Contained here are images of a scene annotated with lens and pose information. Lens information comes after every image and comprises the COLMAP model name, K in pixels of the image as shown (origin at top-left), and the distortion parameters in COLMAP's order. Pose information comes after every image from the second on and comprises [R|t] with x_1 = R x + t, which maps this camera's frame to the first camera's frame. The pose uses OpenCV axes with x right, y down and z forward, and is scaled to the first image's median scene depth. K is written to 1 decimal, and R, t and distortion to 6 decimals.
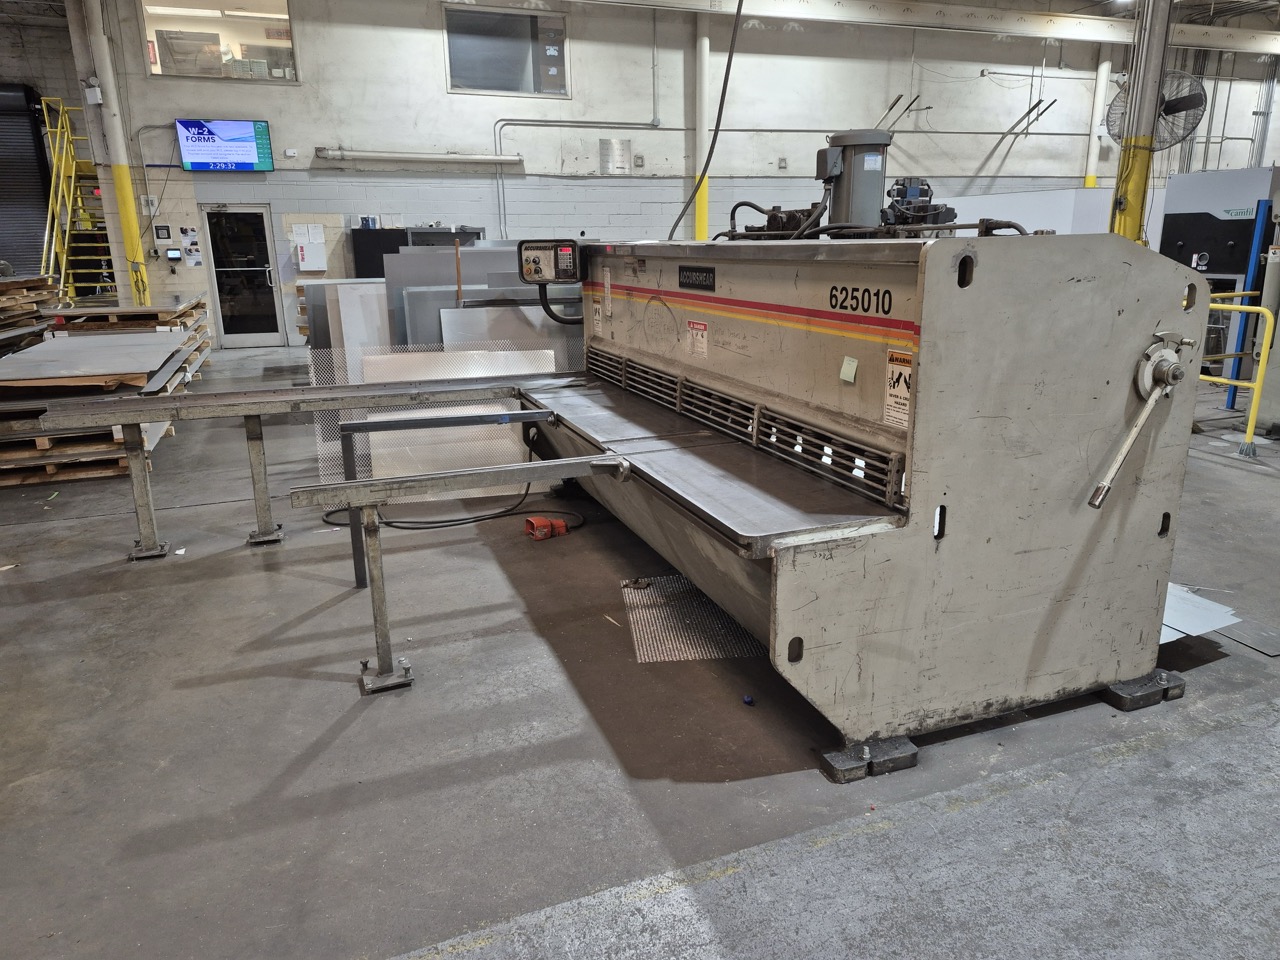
lens RADIAL K [[878.4, 0, 638.2], [0, 878.4, 473.0], [0, 0, 1]] dist [0.119908, -0.153498]
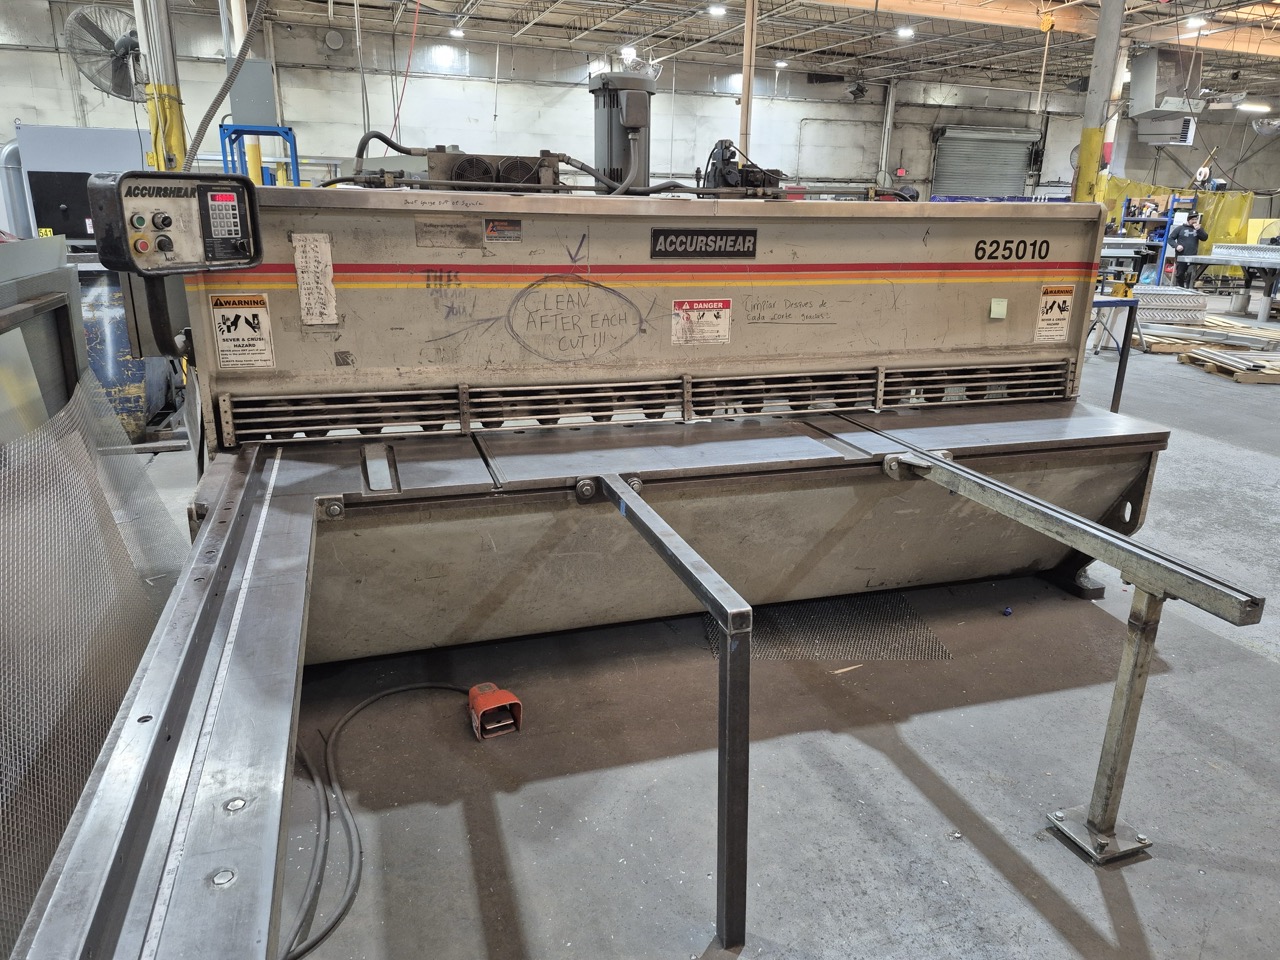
lens RADIAL K [[878.4, 0, 638.2], [0, 878.4, 473.0], [0, 0, 1]] dist [0.119908, -0.153498]
pose [[0.048074, -0.270756, 0.961447, -0.558977], [0.238701, 0.937784, 0.252157, -0.181667], [-0.969902, 0.217376, 0.109713, 0.761651]]
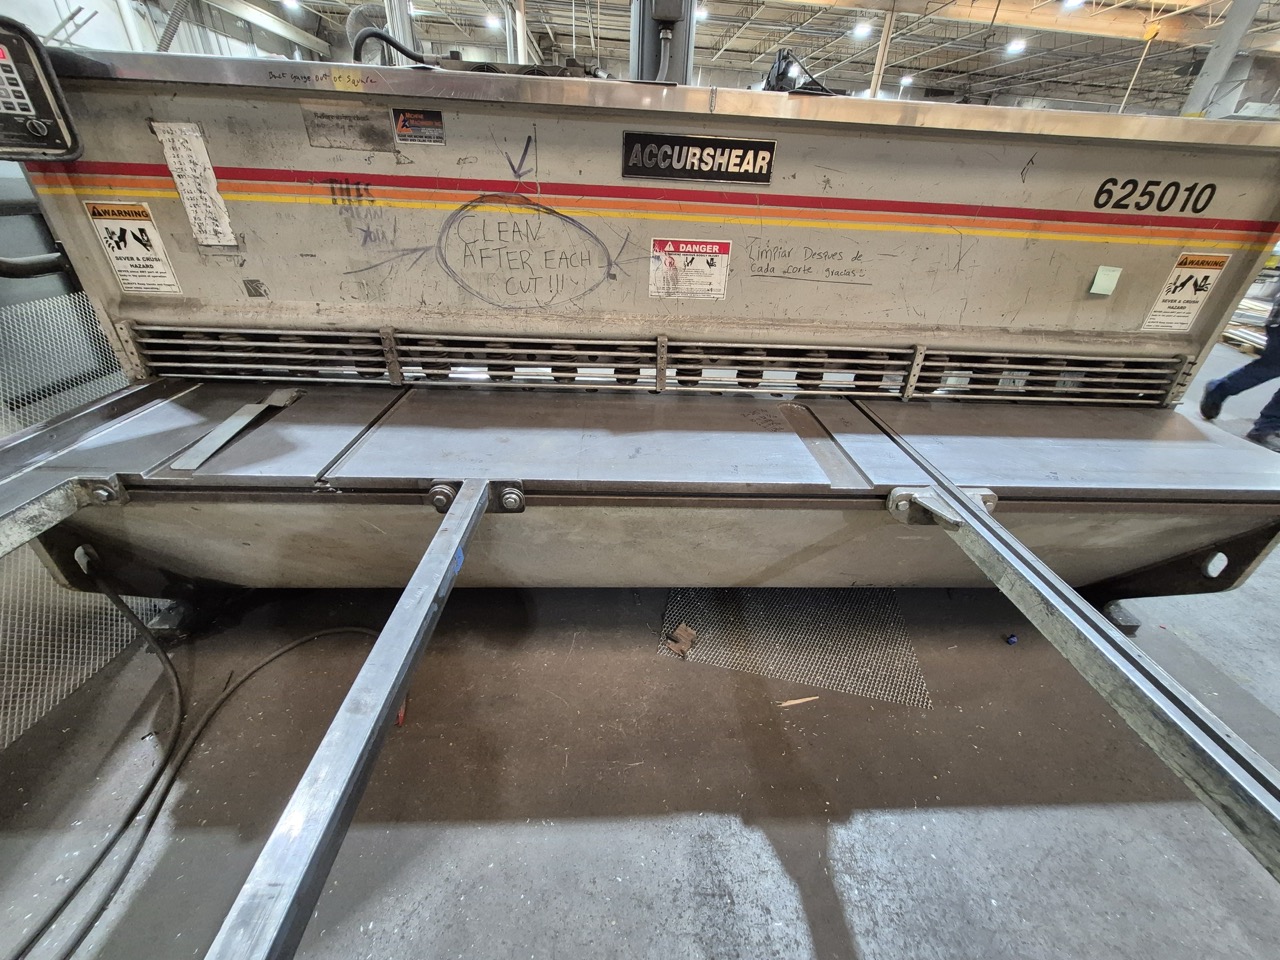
lens RADIAL K [[501.3, 0, 639.9], [0, 501.3, 469.1], [0, 0, 1]] dist [-0.001554, 0.000045]
pose [[0.303715, -0.441580, 0.844254, -0.235184], [0.196015, 0.896115, 0.398190, -0.132768], [-0.932381, 0.044550, 0.358720, 0.695469]]
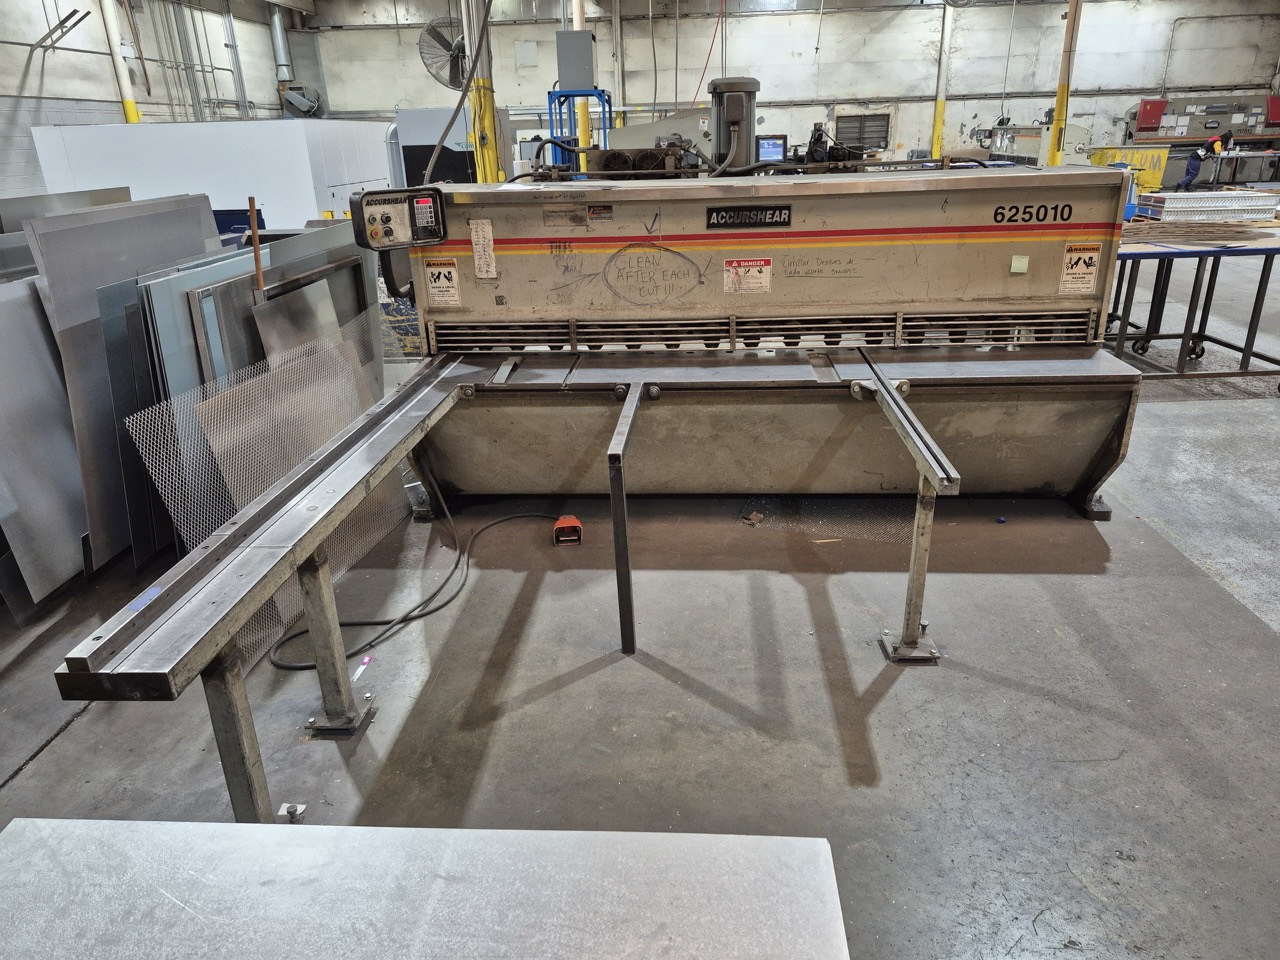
lens RADIAL K [[874.7, 0, 629.5], [0, 874.7, 484.4], [0, 0, 1]] dist [0.129003, -0.168974]
pose [[0.418332, -0.329080, 0.846584, -0.744068], [0.255025, 0.937122, 0.238254, -0.157506], [-0.871757, 0.116231, 0.475951, 0.494119]]
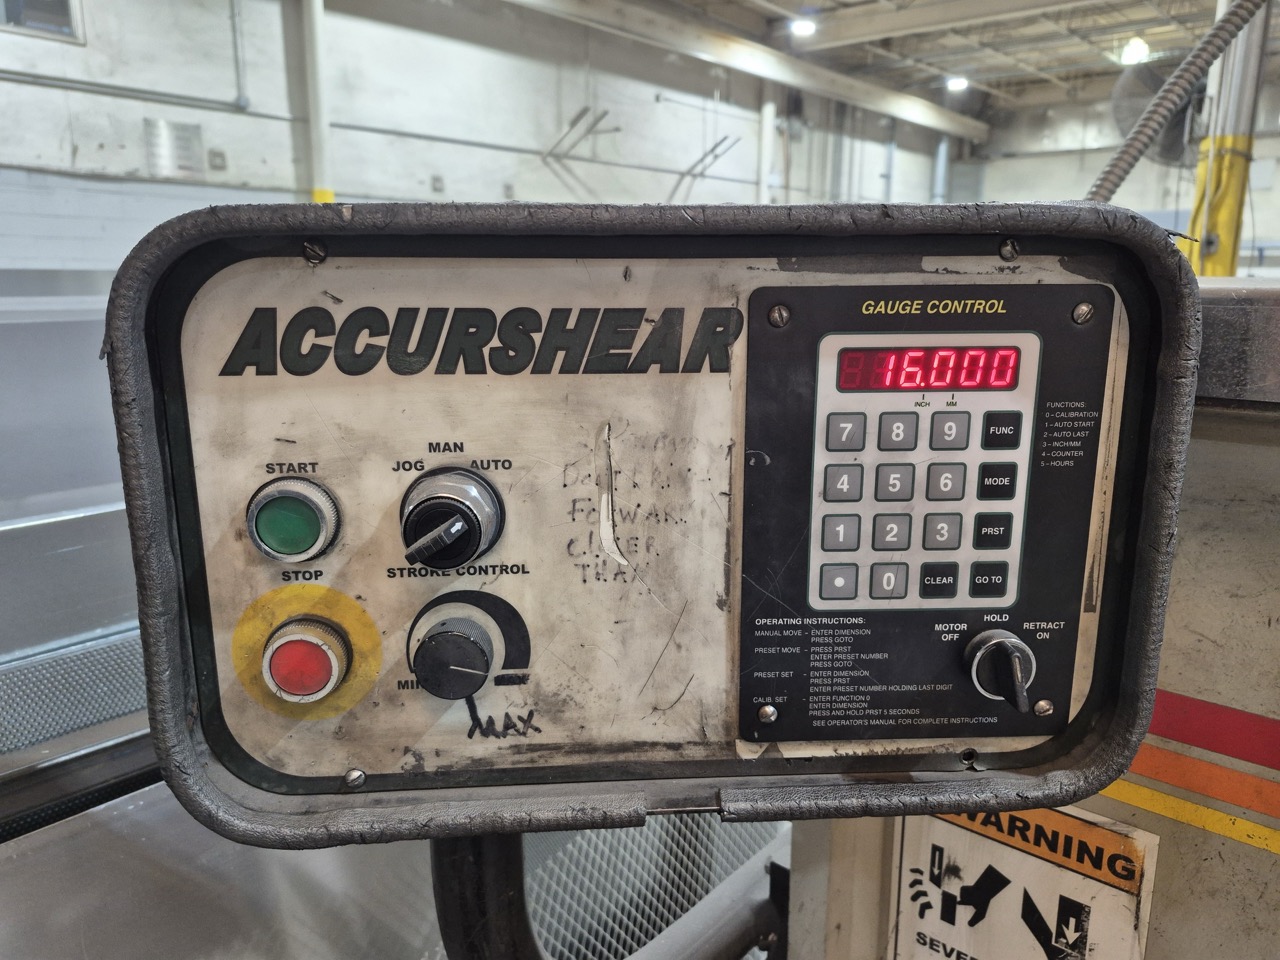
lens RADIAL K [[916.1, 0, 646.4], [0, 916.1, 476.1], [0, 0, 1]] dist [-0.000369, -0.004176]
pose [[0.883949, -0.076125, 0.461345, -0.134974], [0.102623, 0.994187, -0.032581, -0.241247], [-0.456182, 0.076144, 0.886623, 0.938639]]
